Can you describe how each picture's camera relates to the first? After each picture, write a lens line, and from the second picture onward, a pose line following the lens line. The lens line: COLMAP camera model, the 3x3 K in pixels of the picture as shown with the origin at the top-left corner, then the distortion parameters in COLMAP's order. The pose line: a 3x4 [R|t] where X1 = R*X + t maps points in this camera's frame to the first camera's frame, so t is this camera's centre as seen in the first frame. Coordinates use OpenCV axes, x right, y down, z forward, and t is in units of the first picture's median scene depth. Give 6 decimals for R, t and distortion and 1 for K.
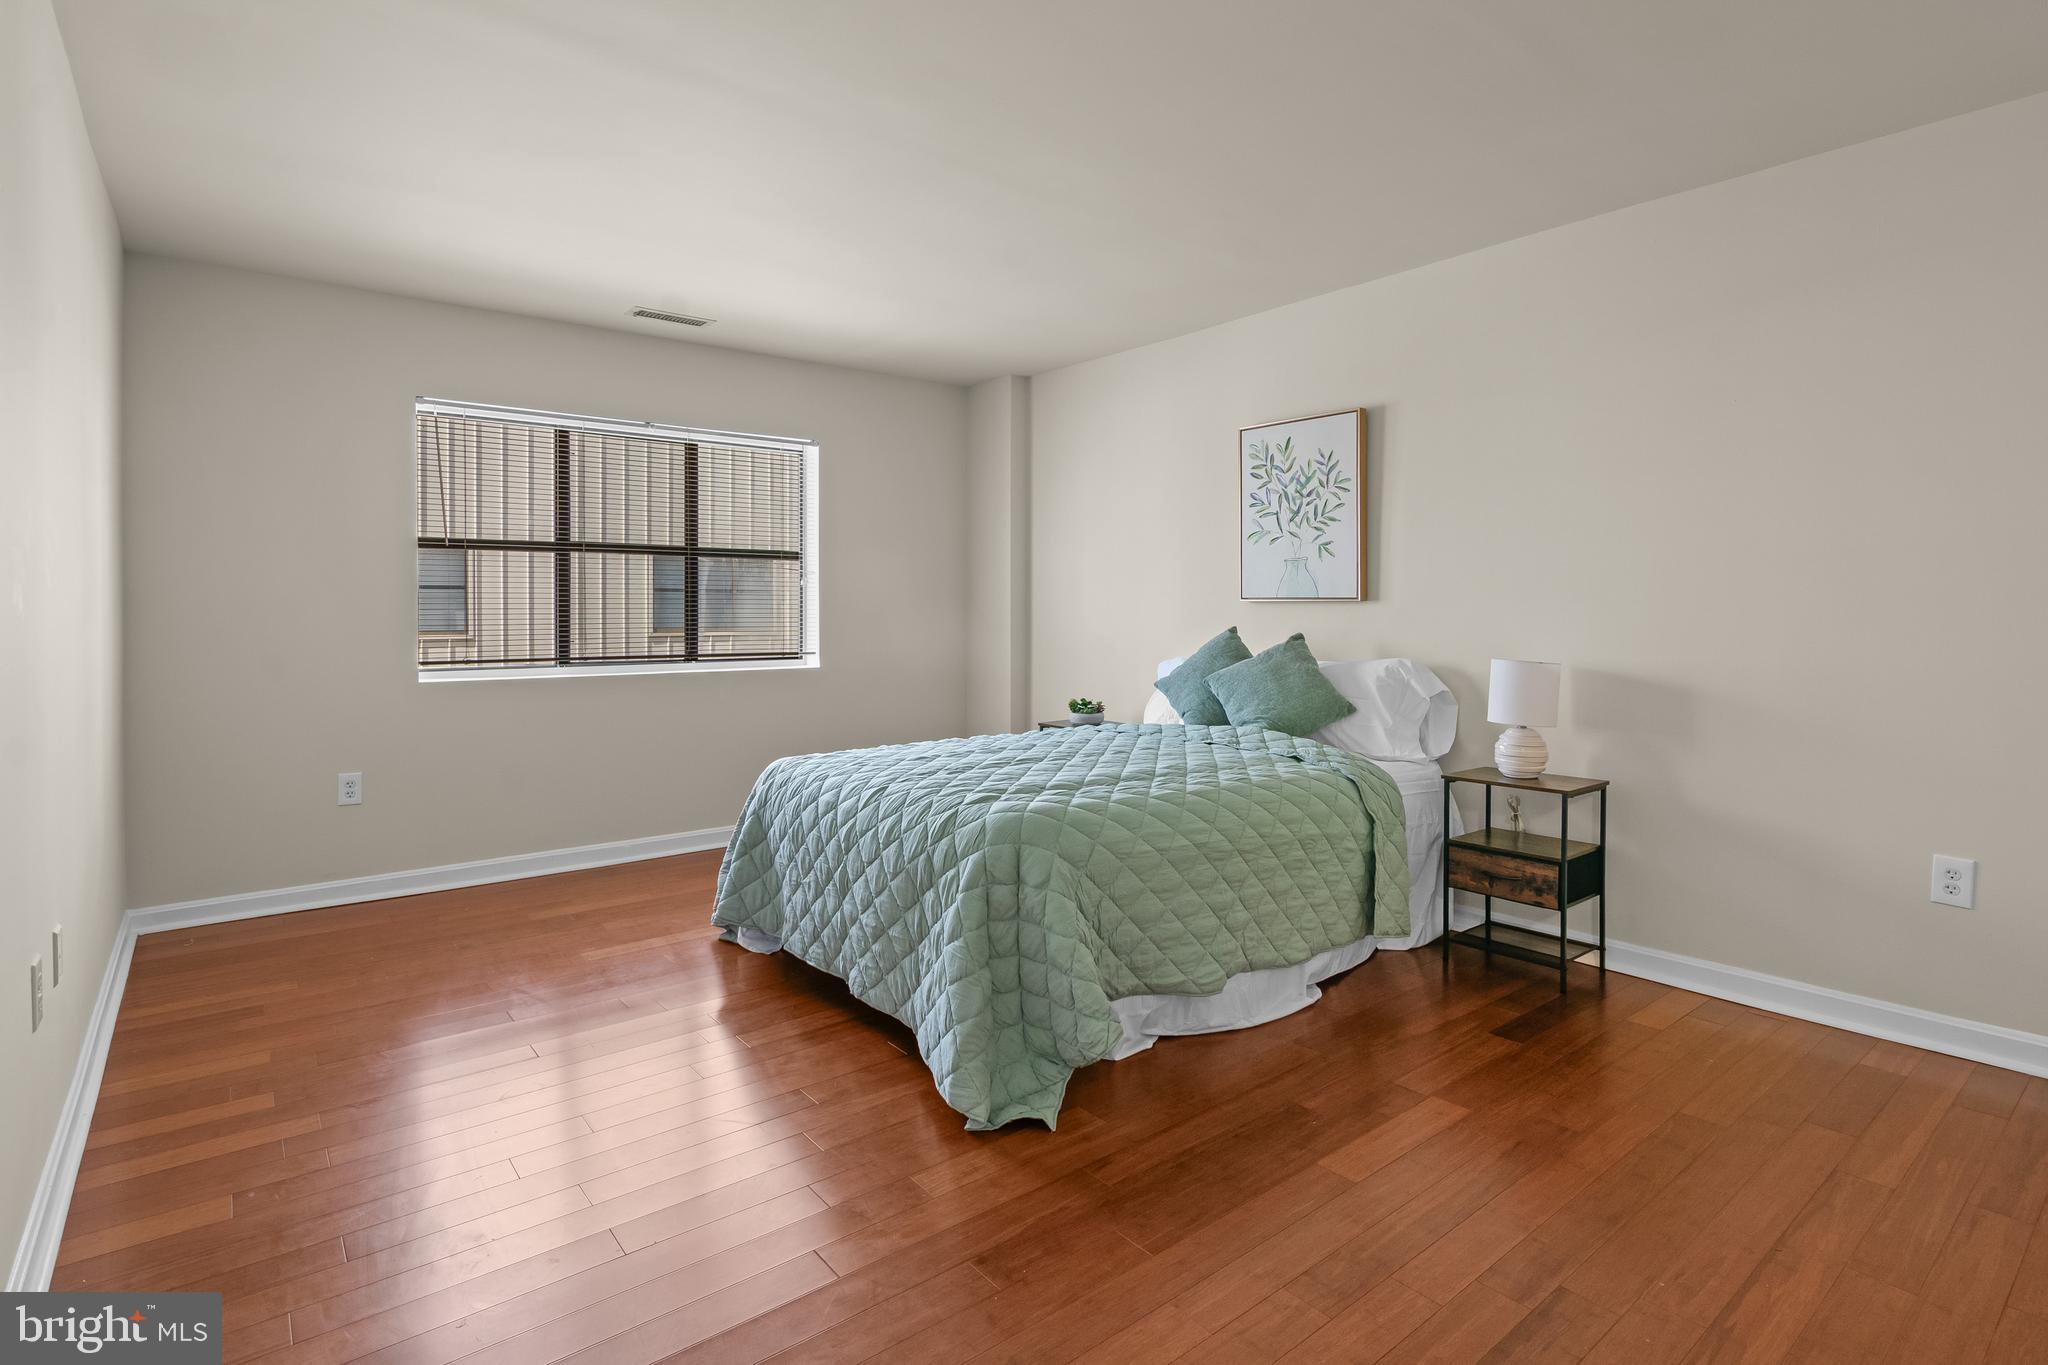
lens RADIAL K [[1016.1, 0, 1036.2], [0, 1016.1, 609.1], [0, 0, 1]] dist [-0.013521, 0.000249]
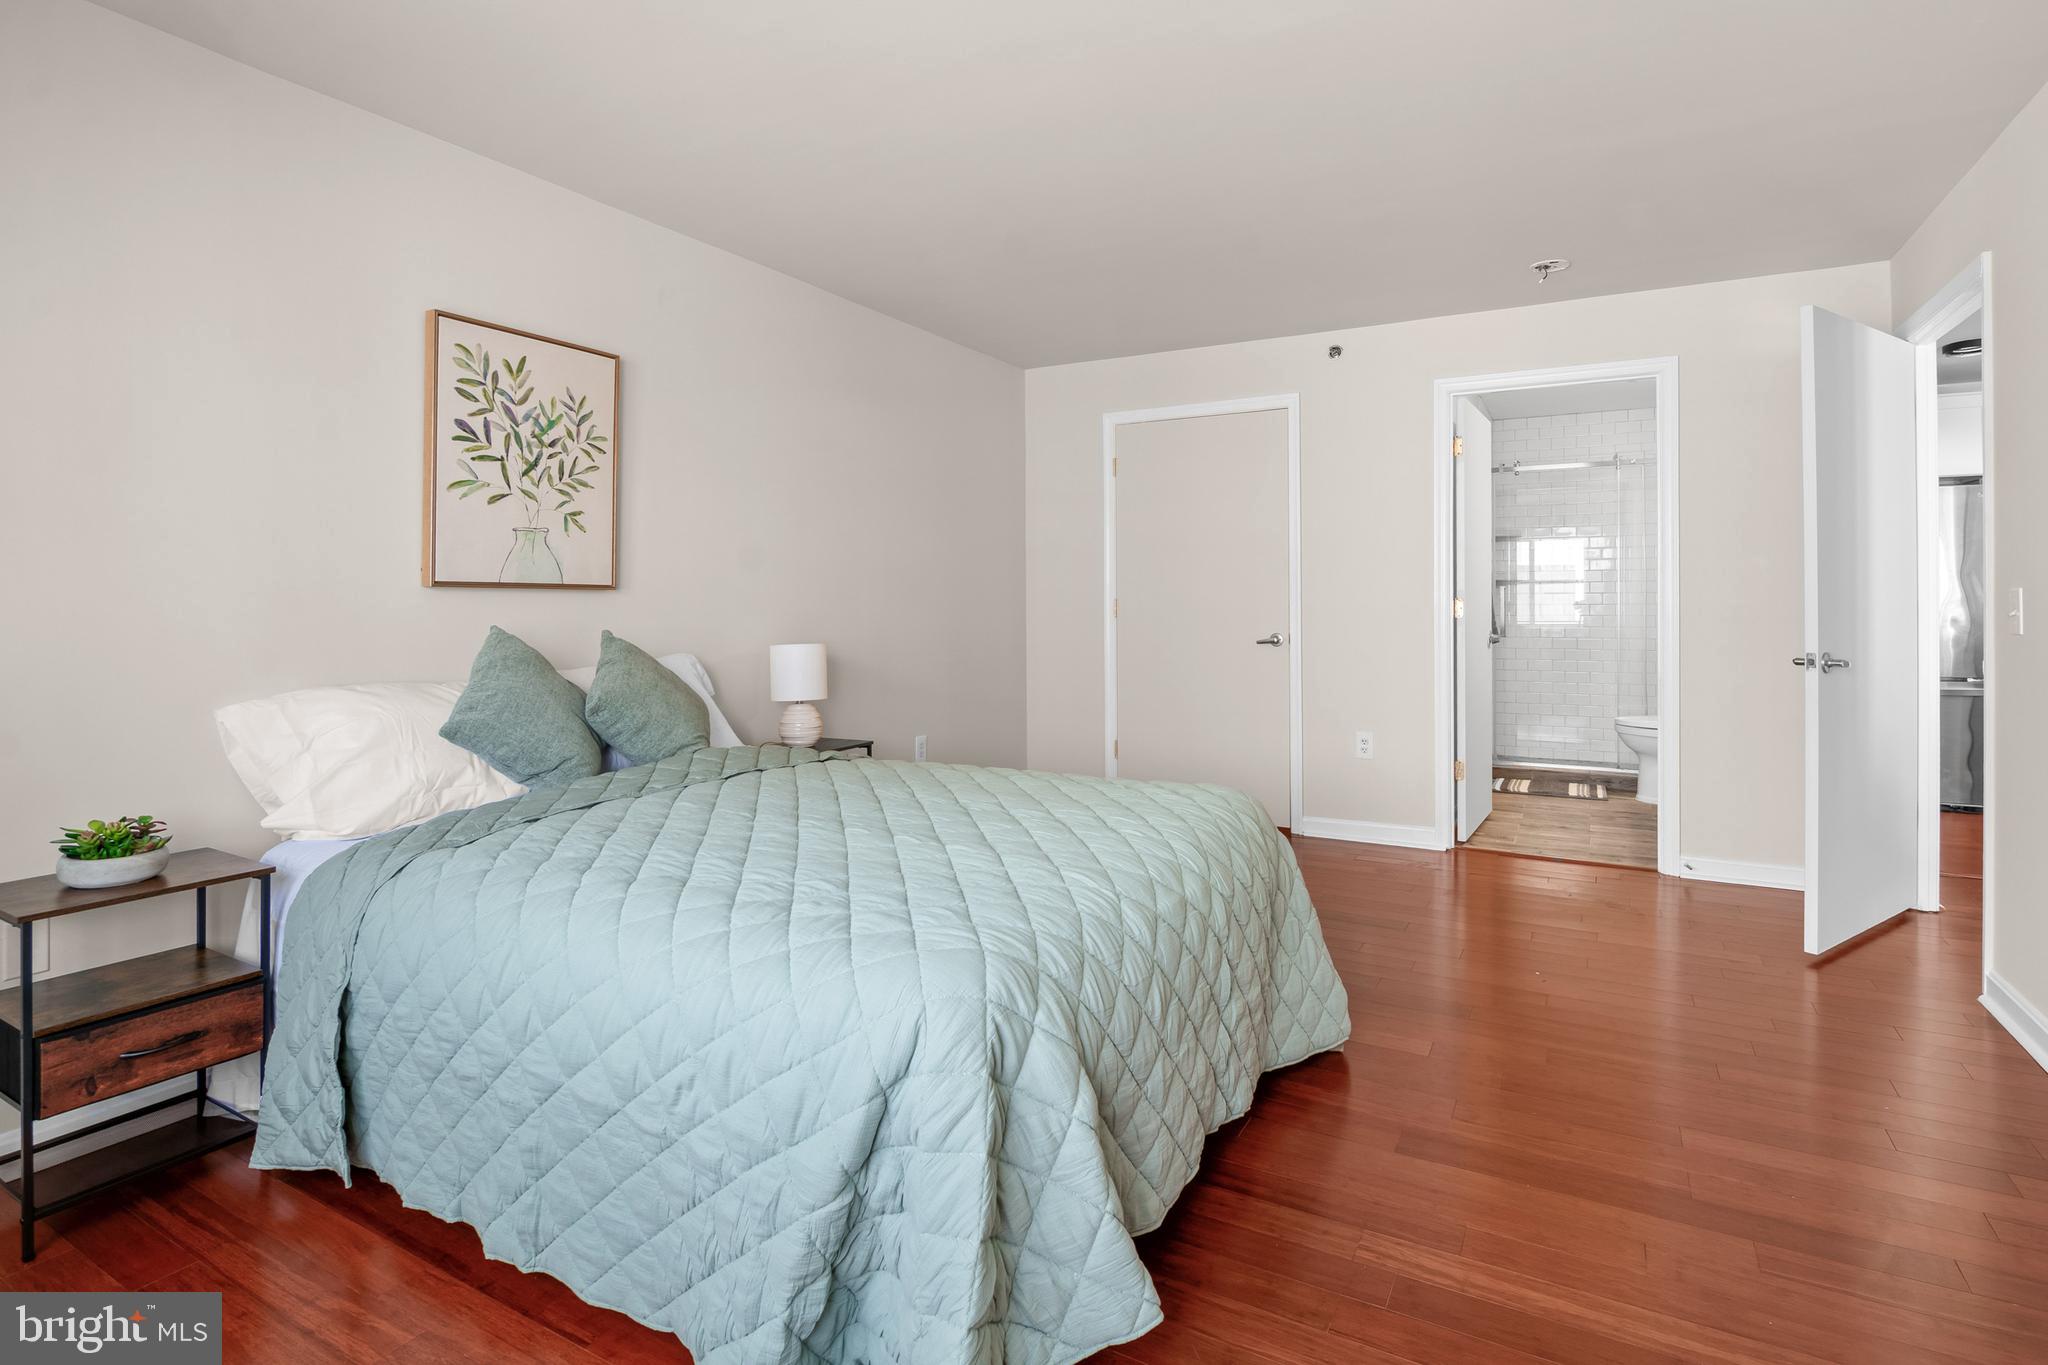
lens RADIAL K [[1014.6, 0, 1026.3], [0, 1014.6, 618.5], [0, 0, 1]] dist [-0.002442, -0.006910]
pose [[-0.368965, -0.014167, 0.929335, -0.548838], [0.002516, 0.999865, 0.016241, 0.003359], [-0.929440, 0.008331, -0.368879, 0.948915]]
